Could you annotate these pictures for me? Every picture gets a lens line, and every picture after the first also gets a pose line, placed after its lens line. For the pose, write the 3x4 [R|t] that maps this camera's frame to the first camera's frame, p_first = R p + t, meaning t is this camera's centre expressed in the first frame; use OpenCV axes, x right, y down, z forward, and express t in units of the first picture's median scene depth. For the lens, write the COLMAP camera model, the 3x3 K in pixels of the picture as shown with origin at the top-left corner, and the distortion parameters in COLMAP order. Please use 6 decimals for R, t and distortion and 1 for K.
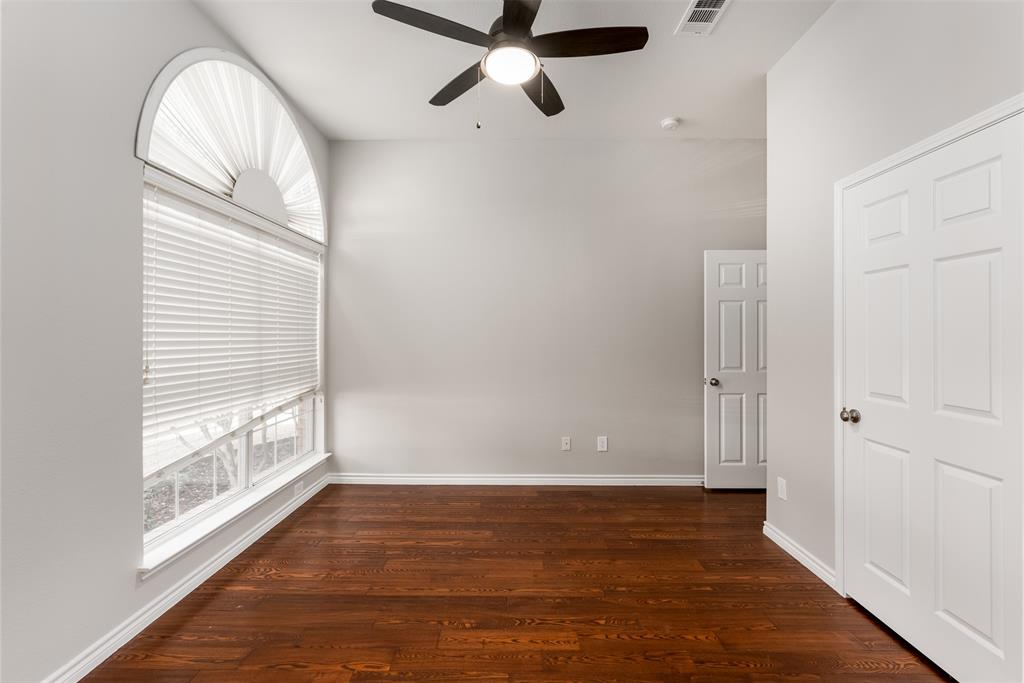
lens RADIAL K [[429.8, 0, 511.4], [0, 429.8, 334.0], [0, 0, 1]] dist [-0.001184, -0.000021]
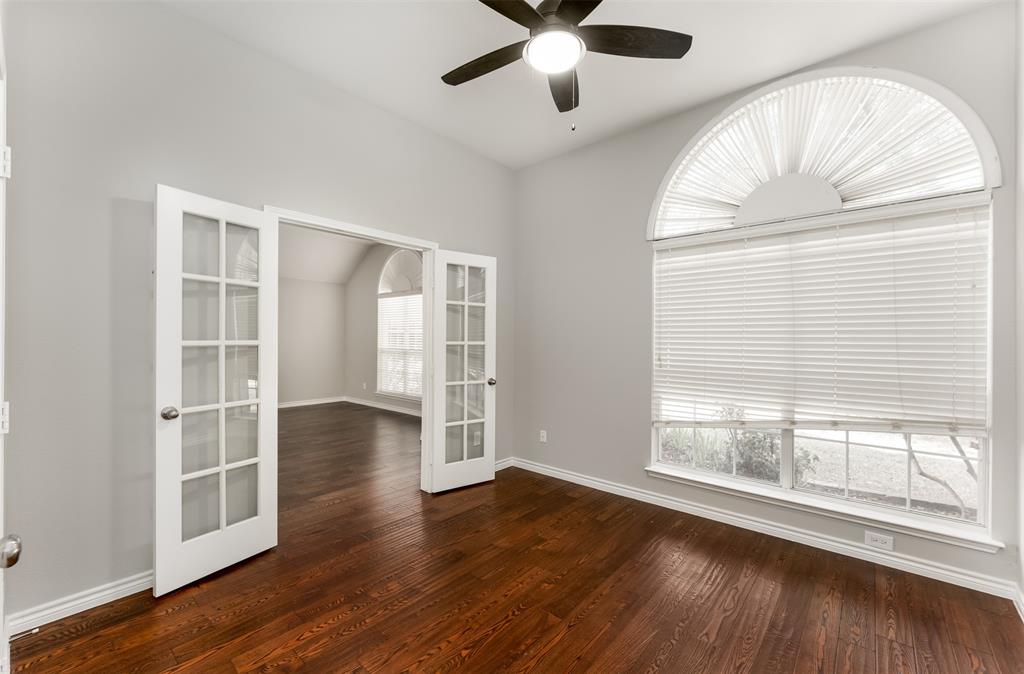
lens RADIAL K [[418.3, 0, 512.8], [0, 418.3, 341.5], [0, 0, 1]] dist [0.000649, 0.000083]
pose [[-0.642821, -0.003689, -0.766007, 0.754445], [-0.004383, 0.999990, -0.001138, 0.016260], [0.766004, 0.002626, -0.642831, 1.507008]]
